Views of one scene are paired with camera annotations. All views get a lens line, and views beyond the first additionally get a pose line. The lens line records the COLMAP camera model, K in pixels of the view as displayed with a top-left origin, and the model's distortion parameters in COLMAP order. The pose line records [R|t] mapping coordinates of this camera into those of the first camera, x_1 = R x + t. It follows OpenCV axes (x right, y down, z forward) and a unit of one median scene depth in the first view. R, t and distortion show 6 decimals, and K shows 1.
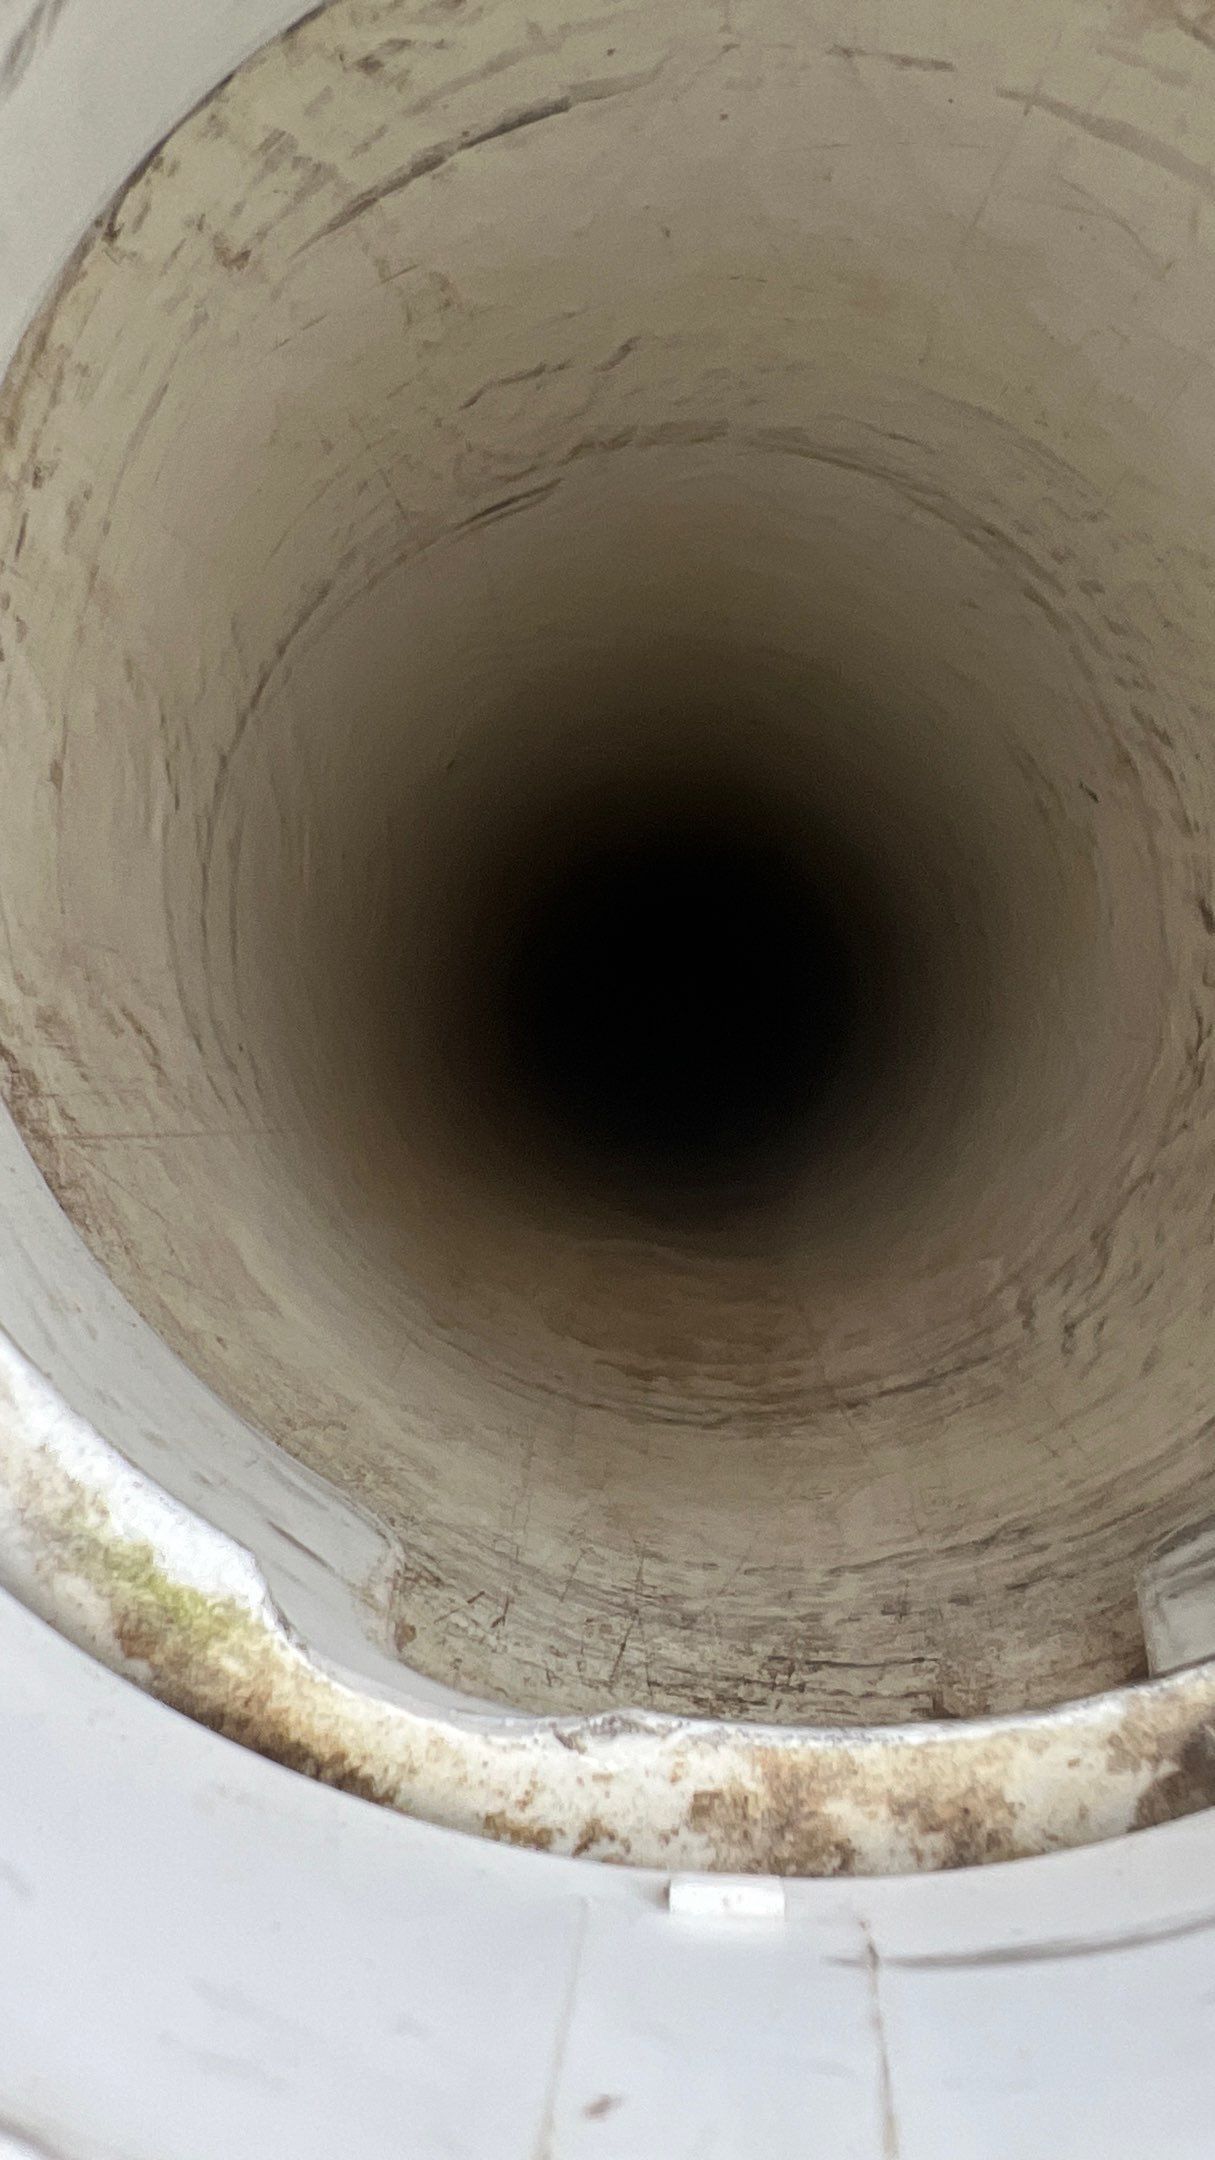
lens RADIAL K [[1652.6, 0, 604.1], [0, 1652.6, 1086.8], [0, 0, 1]] dist [0.055874, -0.071184]
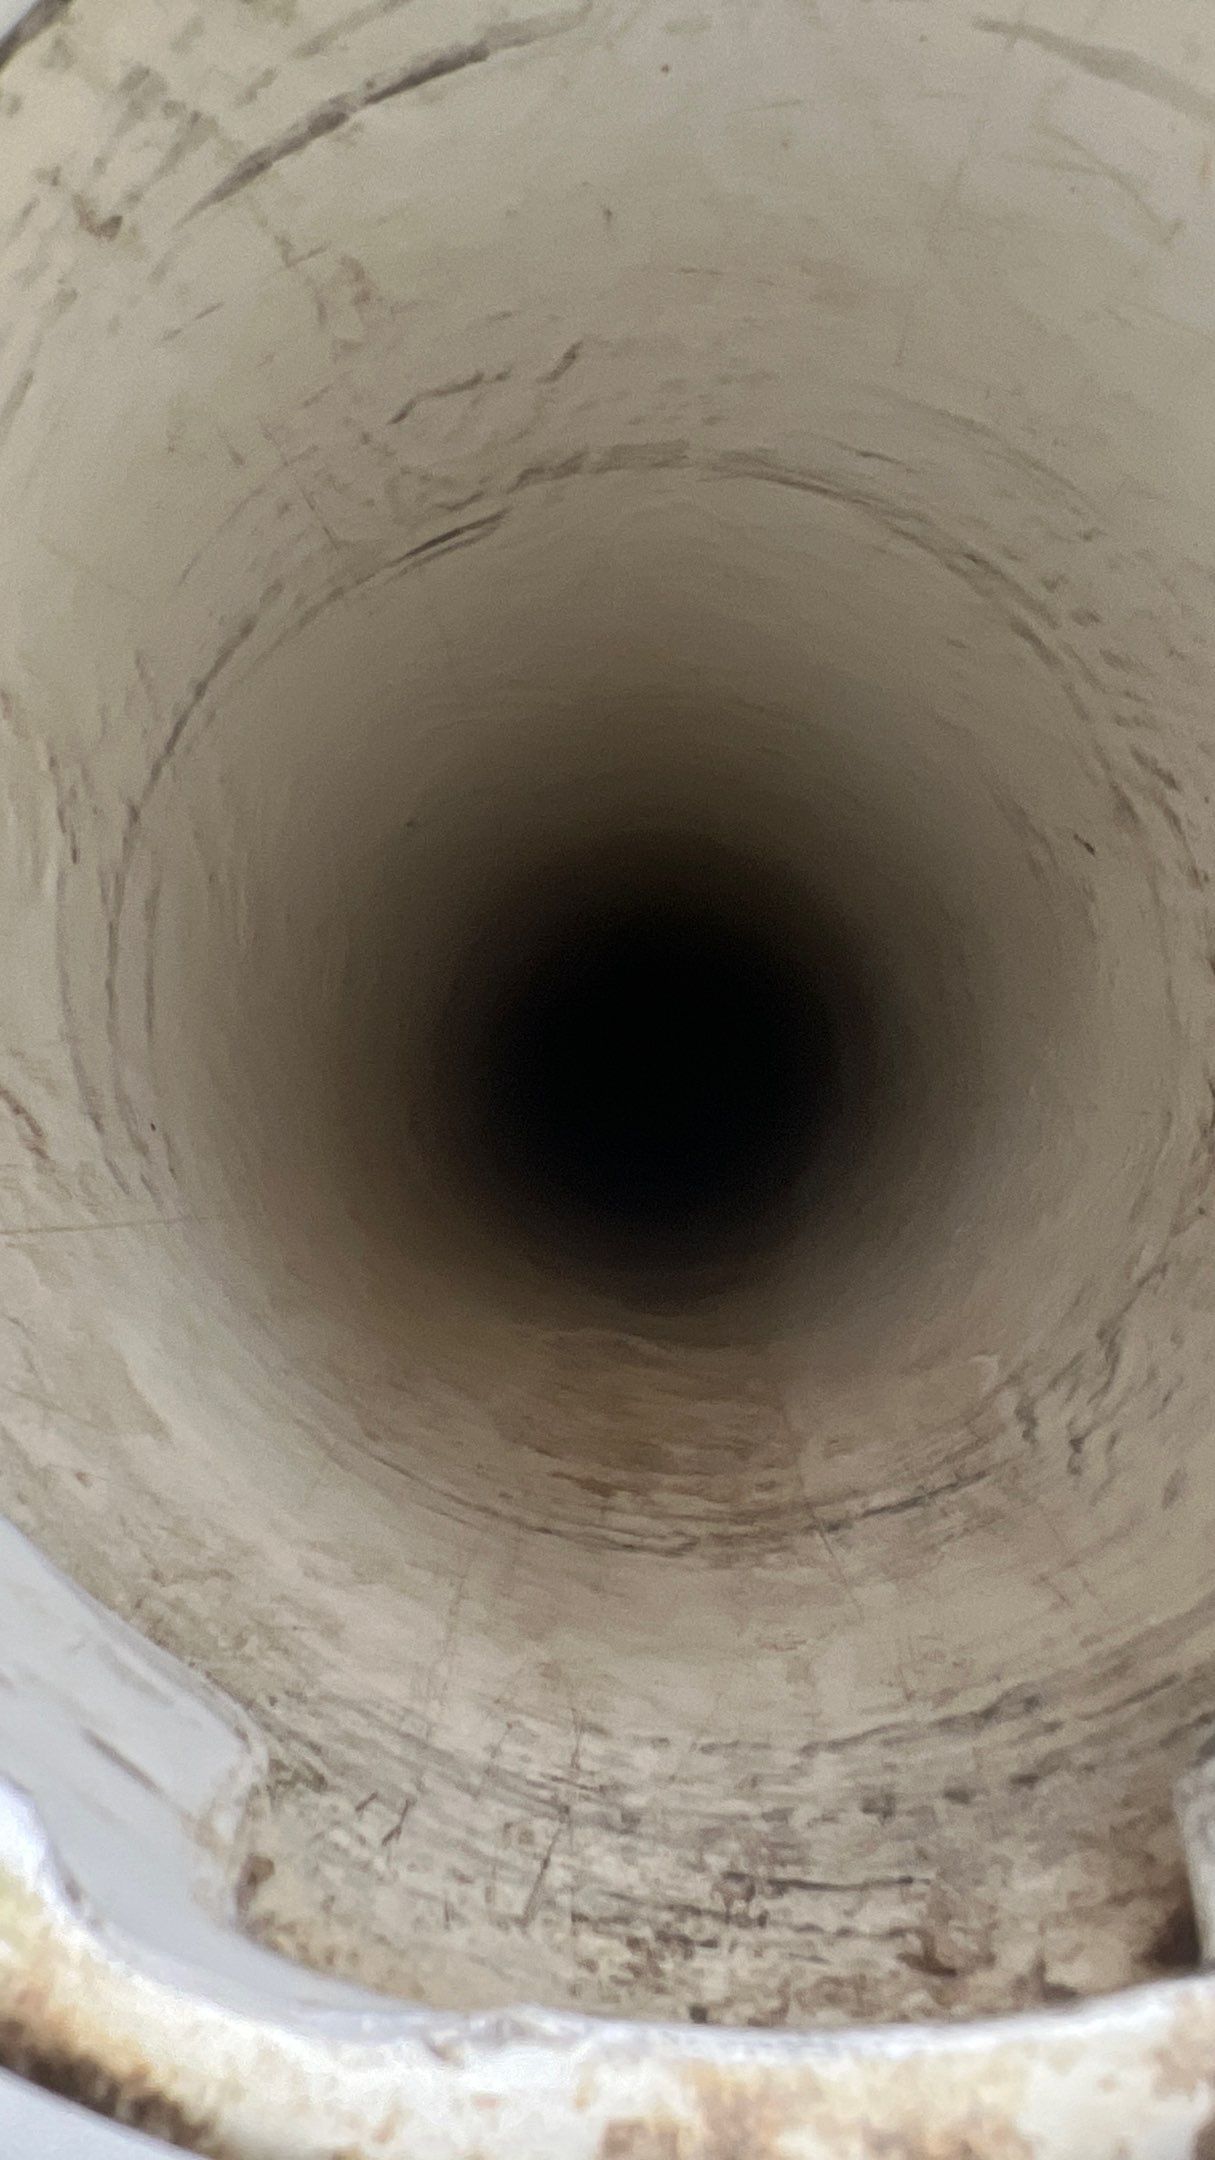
lens RADIAL K [[1696.9, 0, 597.1], [0, 1696.9, 1087.8], [0, 0, 1]] dist [0.061198, -0.047326]
pose [[0.999969, -0.004413, 0.006463, 0.027870], [0.004685, 0.999077, -0.042701, -0.007061], [-0.006268, 0.042730, 0.999067, 0.118716]]
